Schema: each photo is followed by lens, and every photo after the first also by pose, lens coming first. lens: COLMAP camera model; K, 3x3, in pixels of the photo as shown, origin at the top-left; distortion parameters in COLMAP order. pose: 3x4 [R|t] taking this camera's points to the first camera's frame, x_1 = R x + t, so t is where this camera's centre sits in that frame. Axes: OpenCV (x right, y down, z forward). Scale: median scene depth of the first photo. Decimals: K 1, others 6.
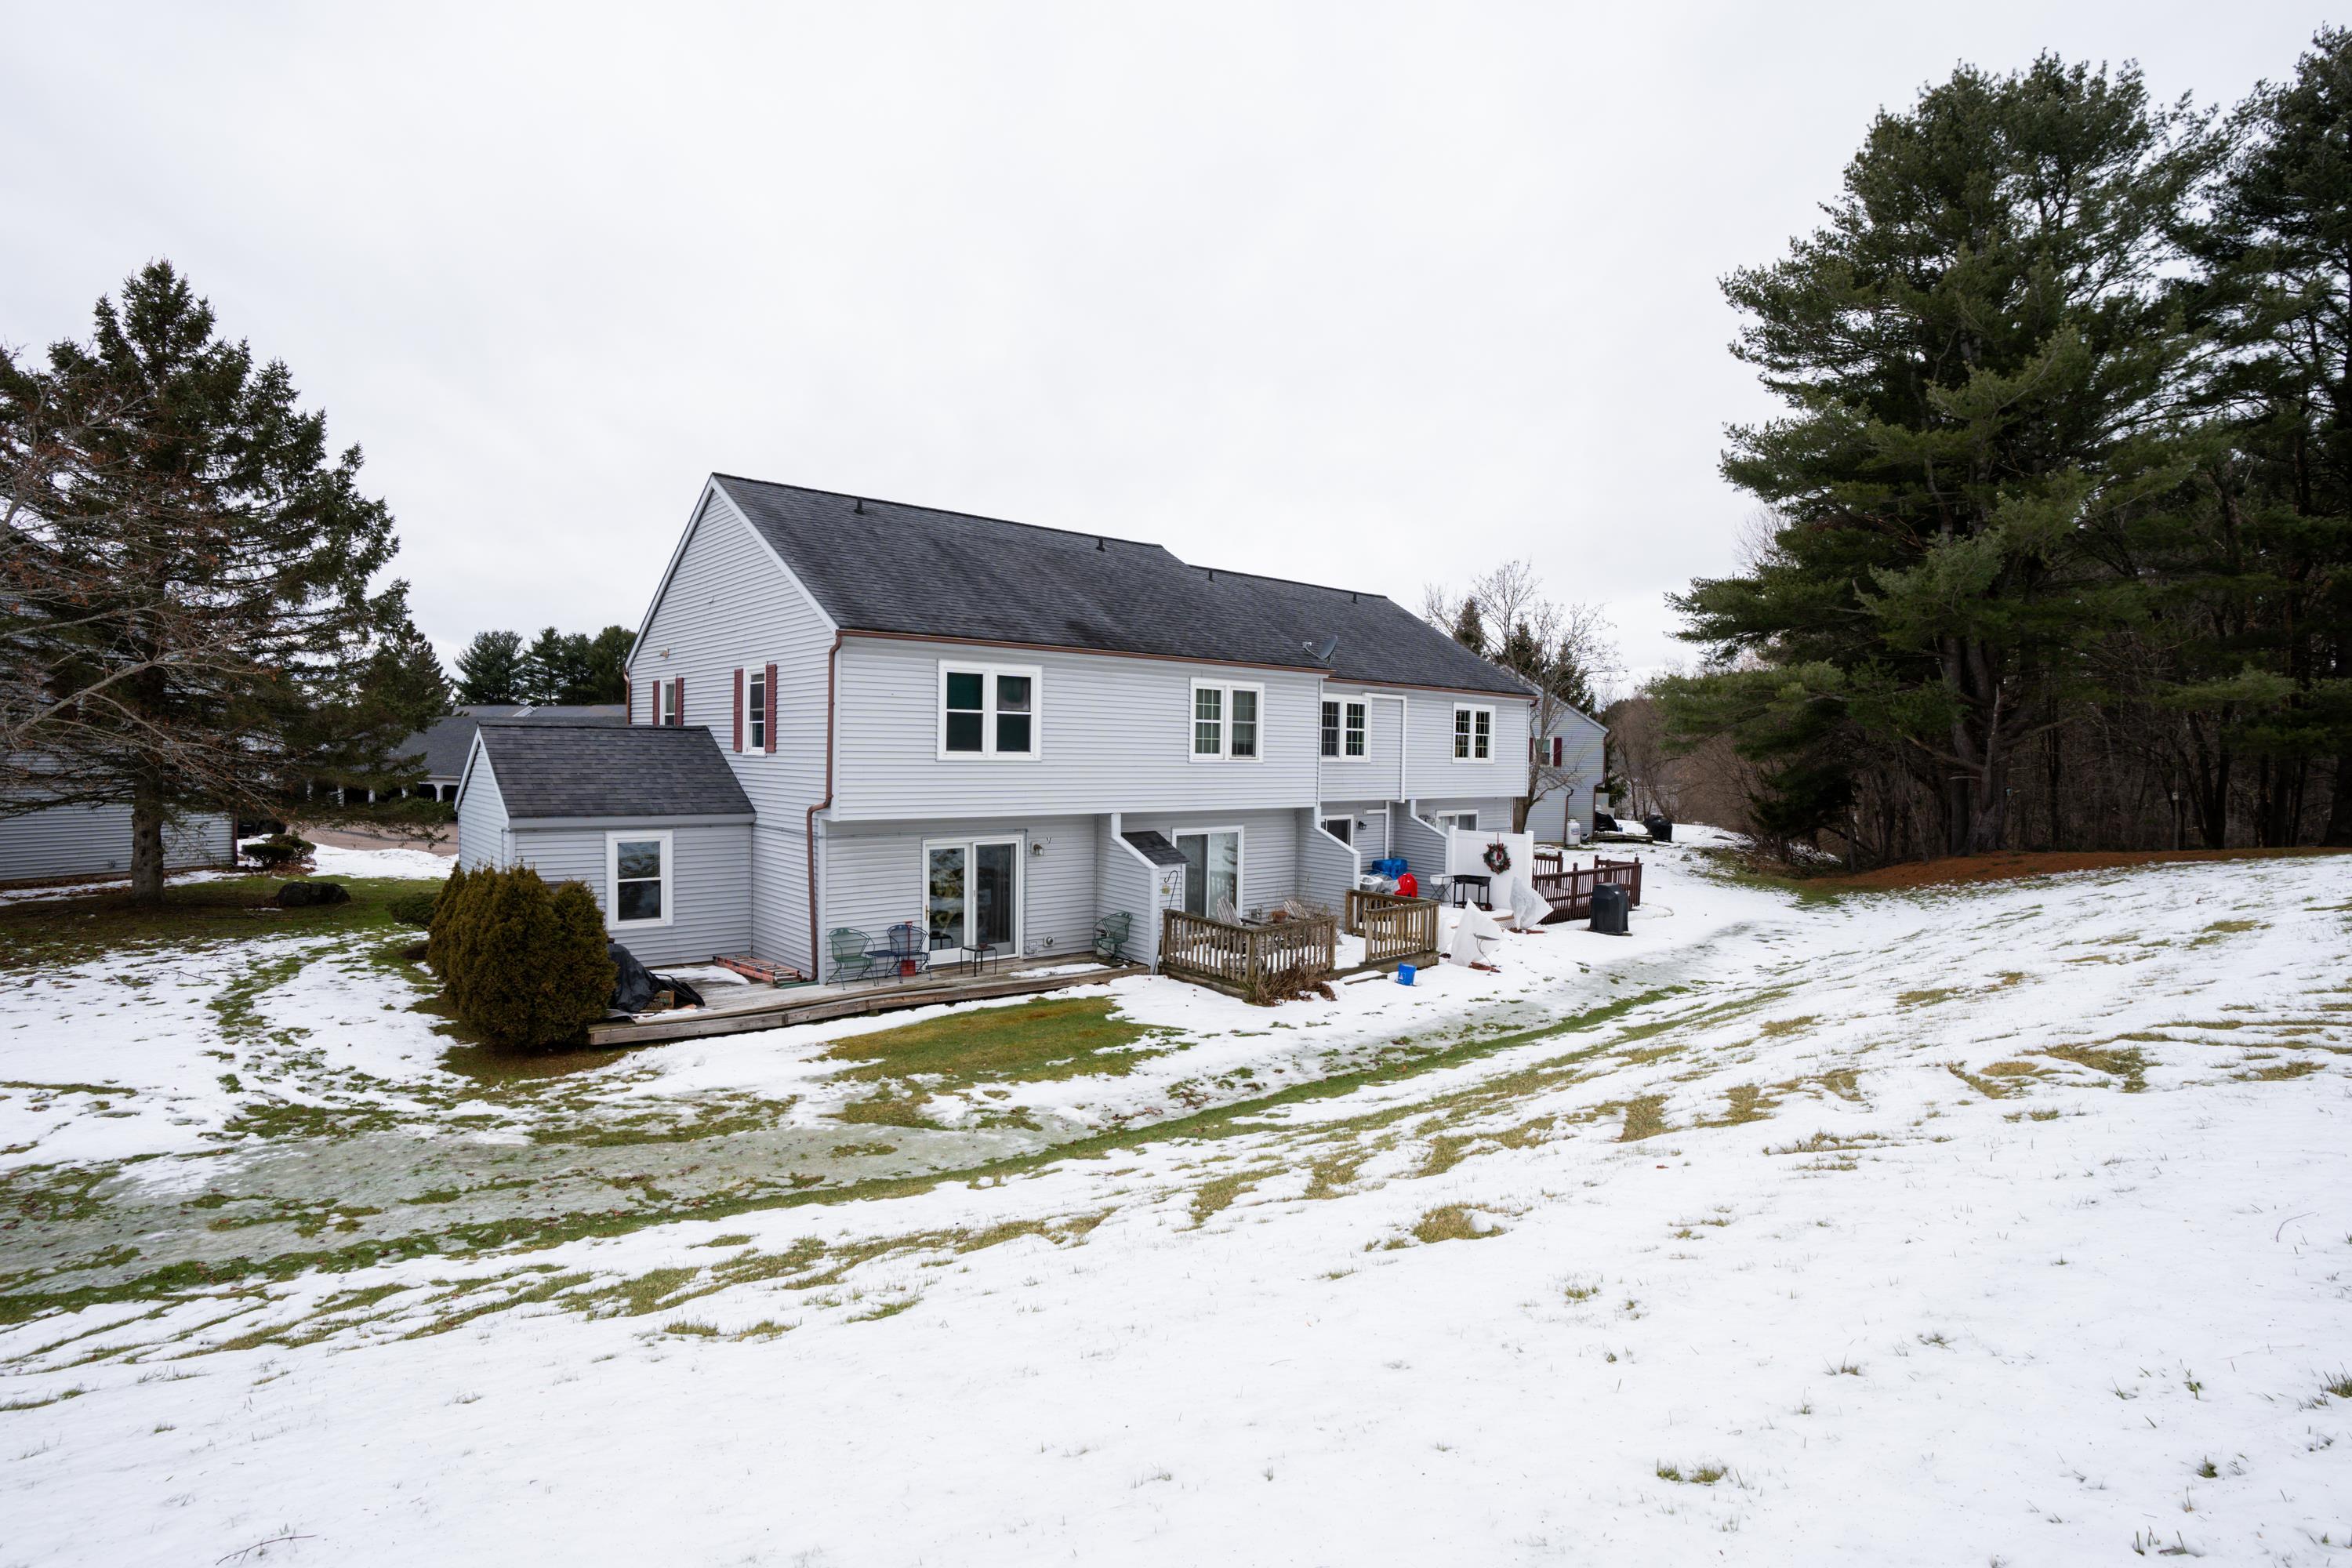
lens RADIAL K [[1177.7, 0, 1169.3], [0, 1177.7, 774.0], [0, 0, 1]] dist [-0.058659, 0.026446]
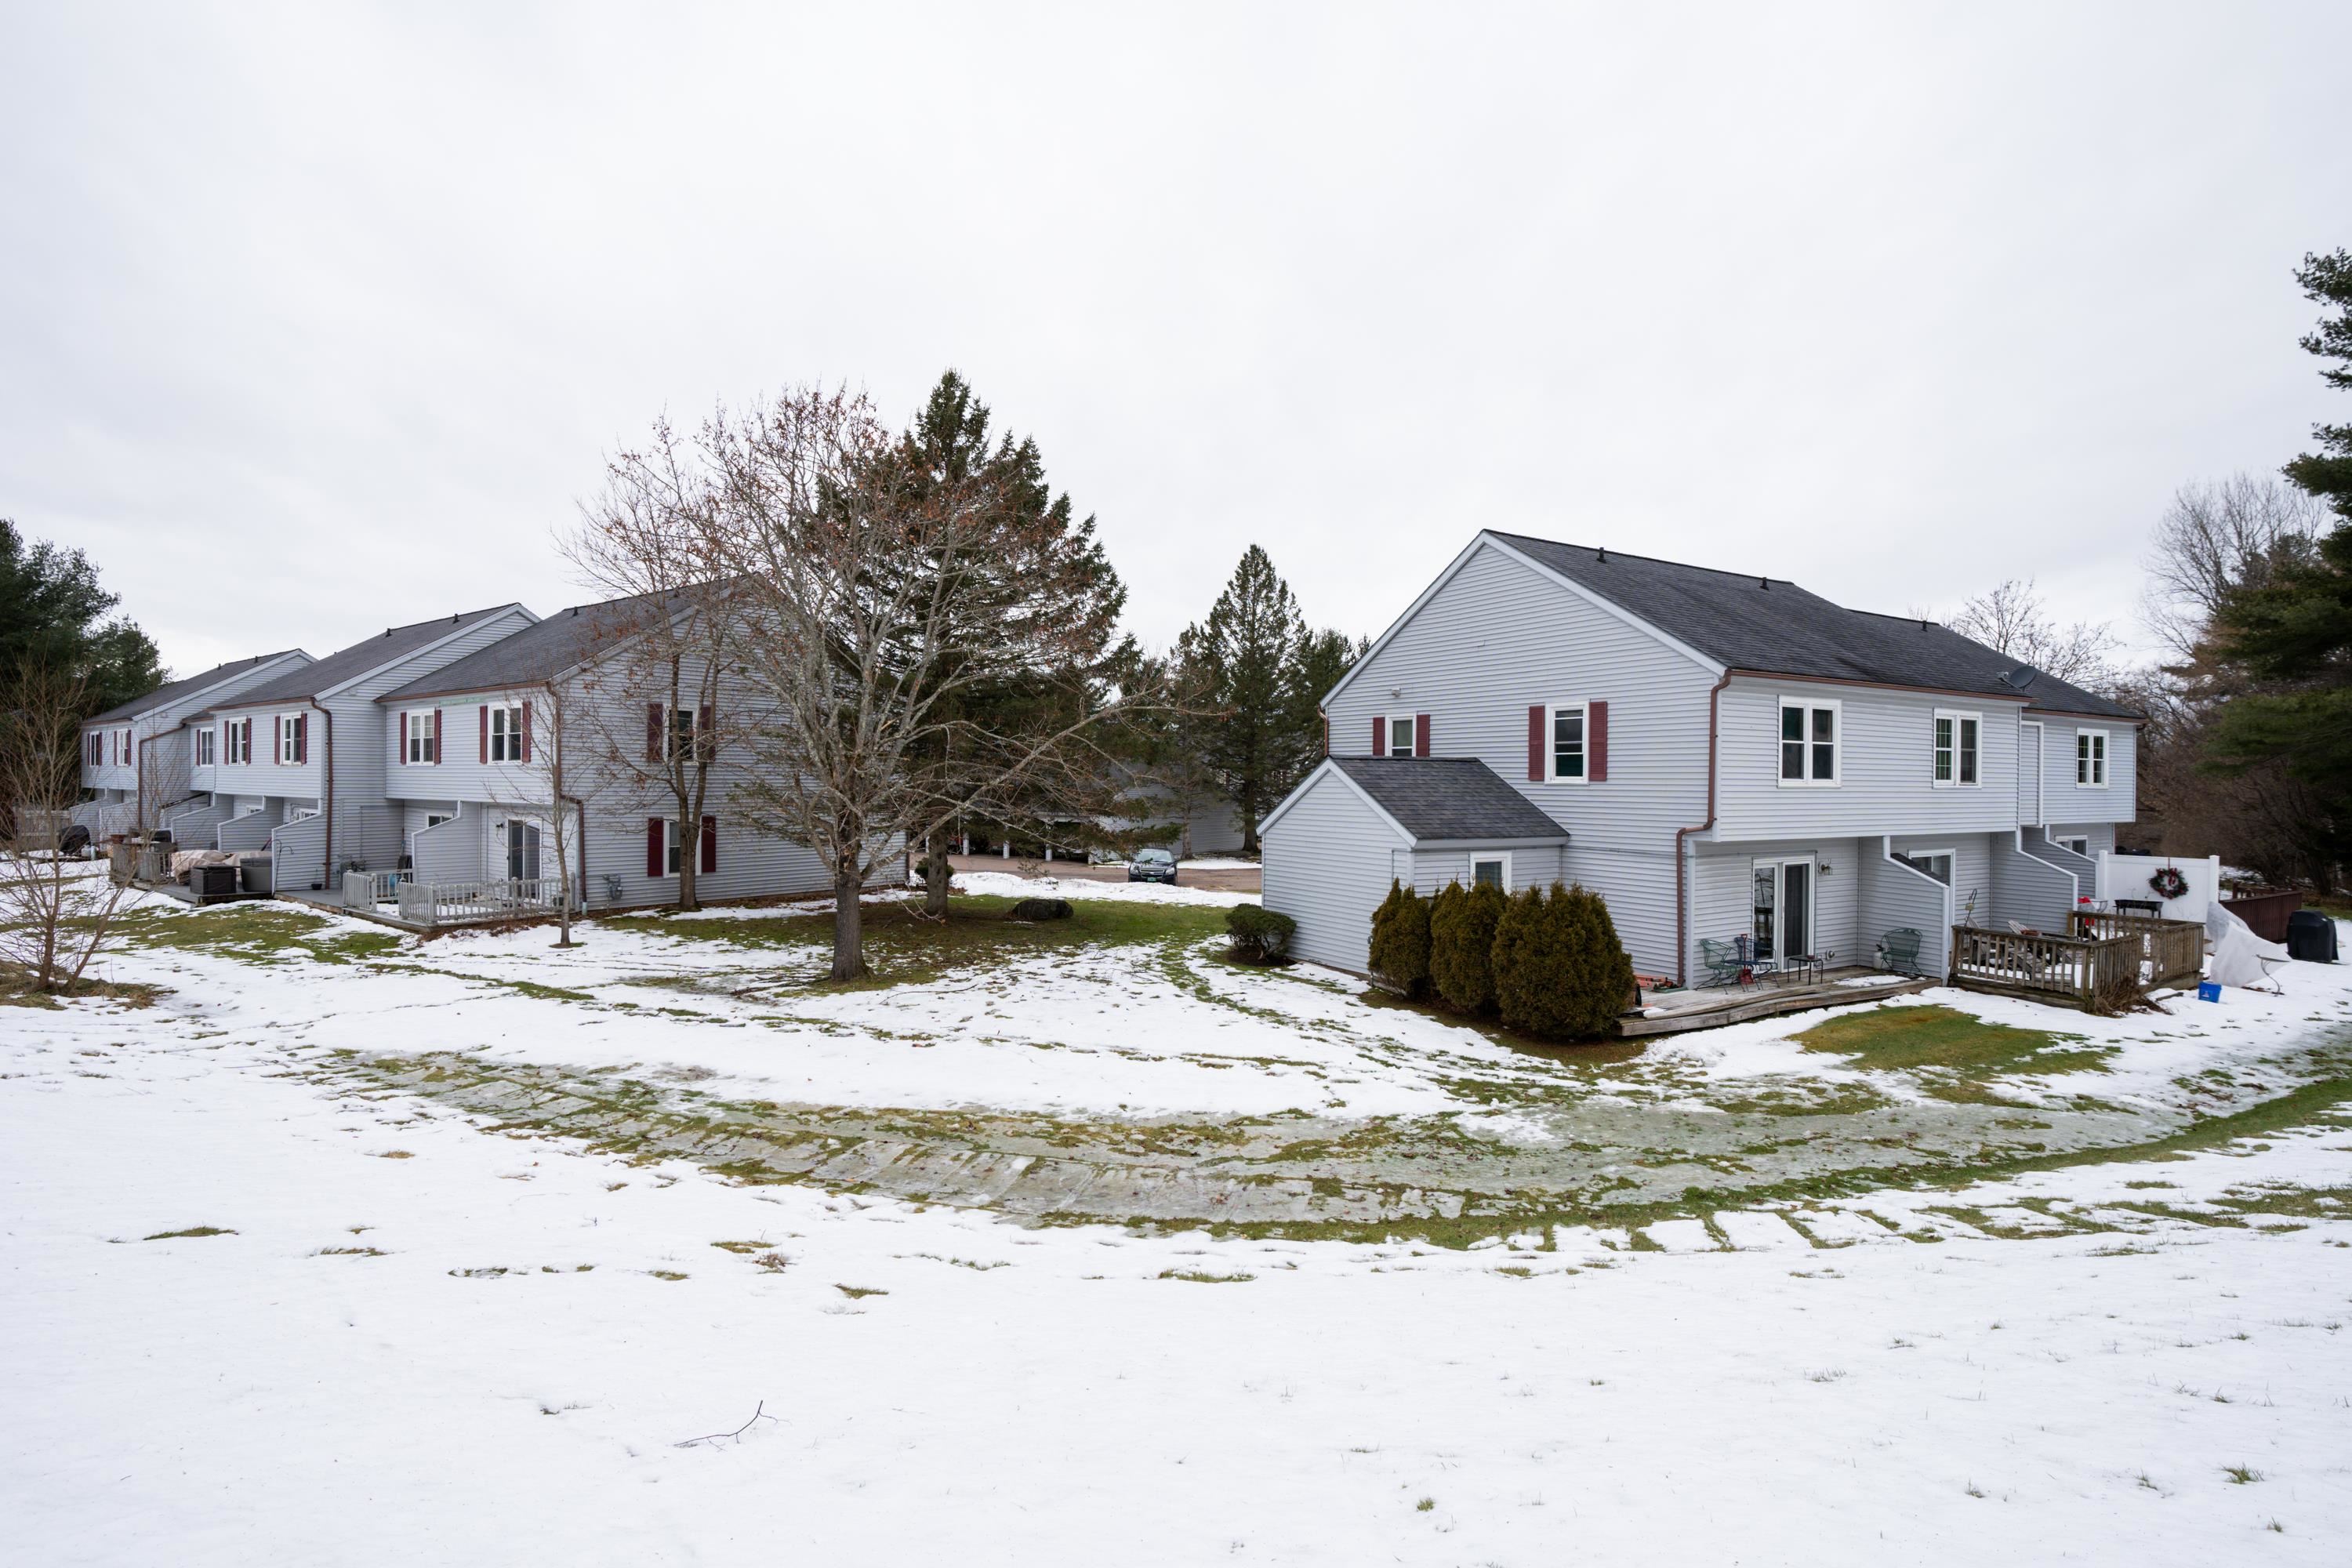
lens RADIAL K [[1177.7, 0, 1155.5], [0, 1177.7, 782.7], [0, 0, 1]] dist [-0.058659, 0.026446]
pose [[0.982489, -0.007659, -0.186161, -0.470866], [0.004103, 0.999802, -0.019478, 0.002543], [0.186273, 0.018373, 0.982326, -0.143127]]
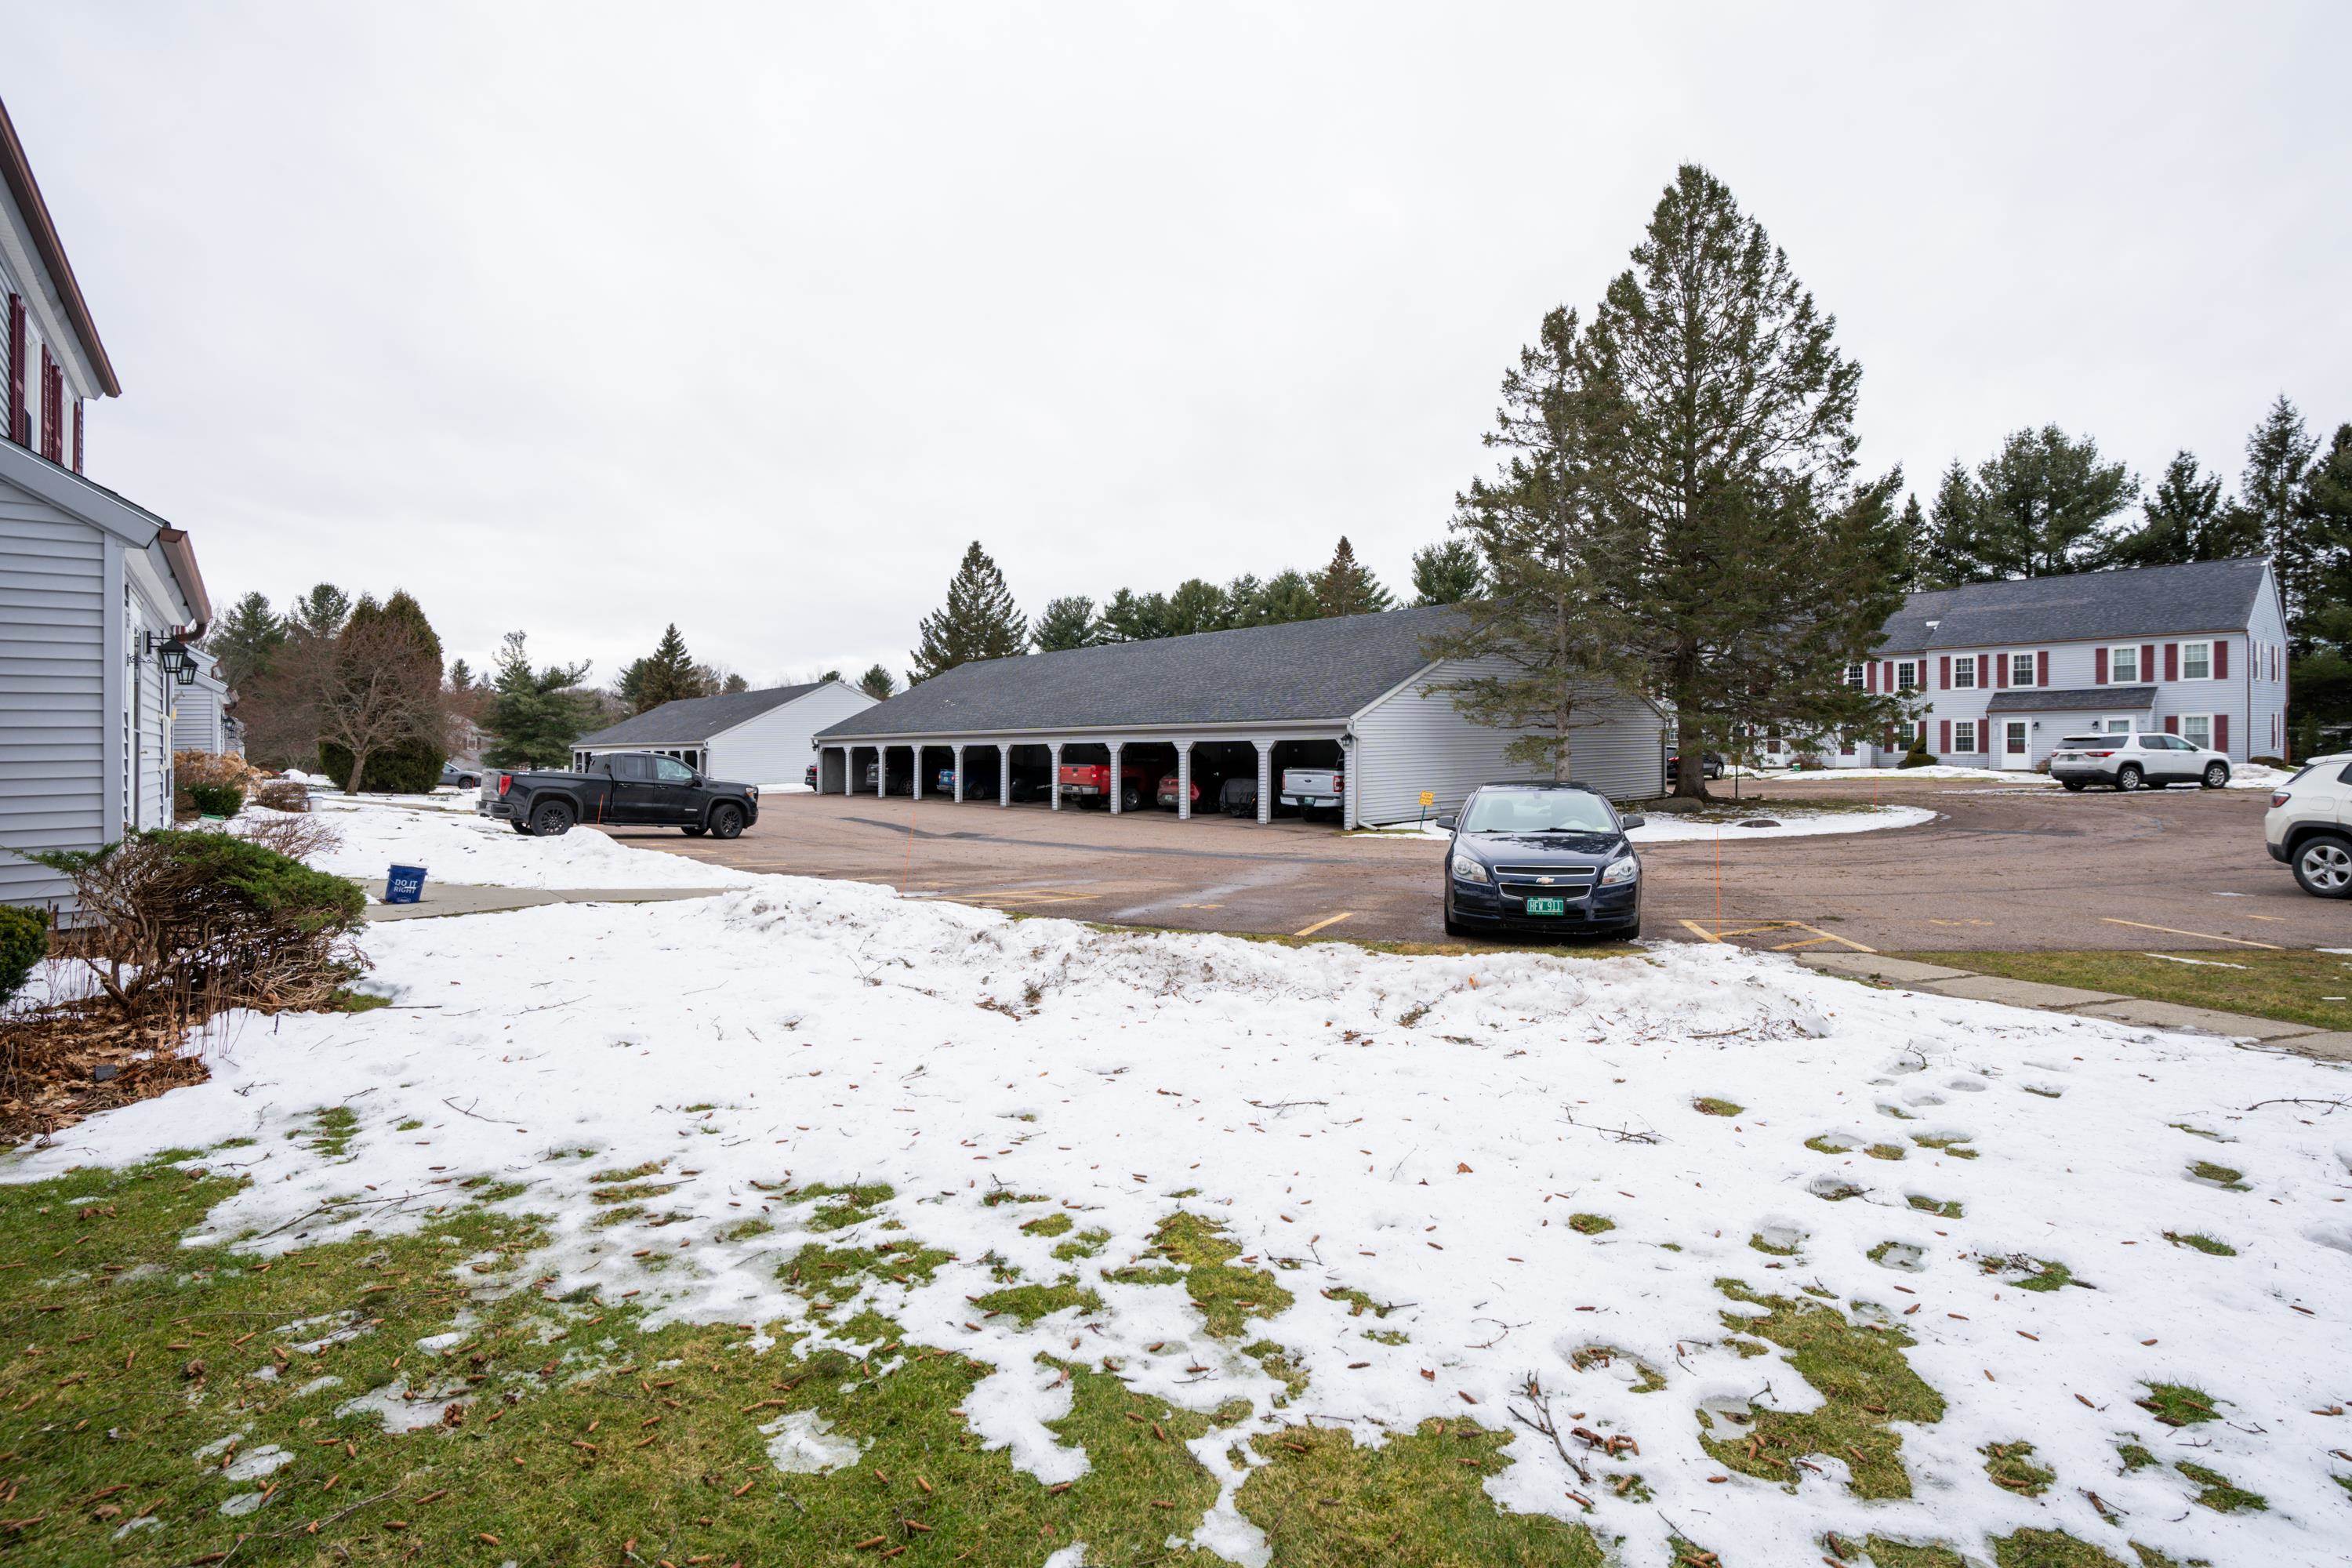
lens RADIAL K [[1177.7, 0, 1178.9], [0, 1177.7, 778.1], [0, 0, 1]] dist [-0.058659, 0.026446]
pose [[0.909719, -0.014093, -0.414985, -0.754162], [0.018848, 0.999795, 0.007363, 0.065444], [0.414796, -0.014520, 0.909799, 1.211914]]
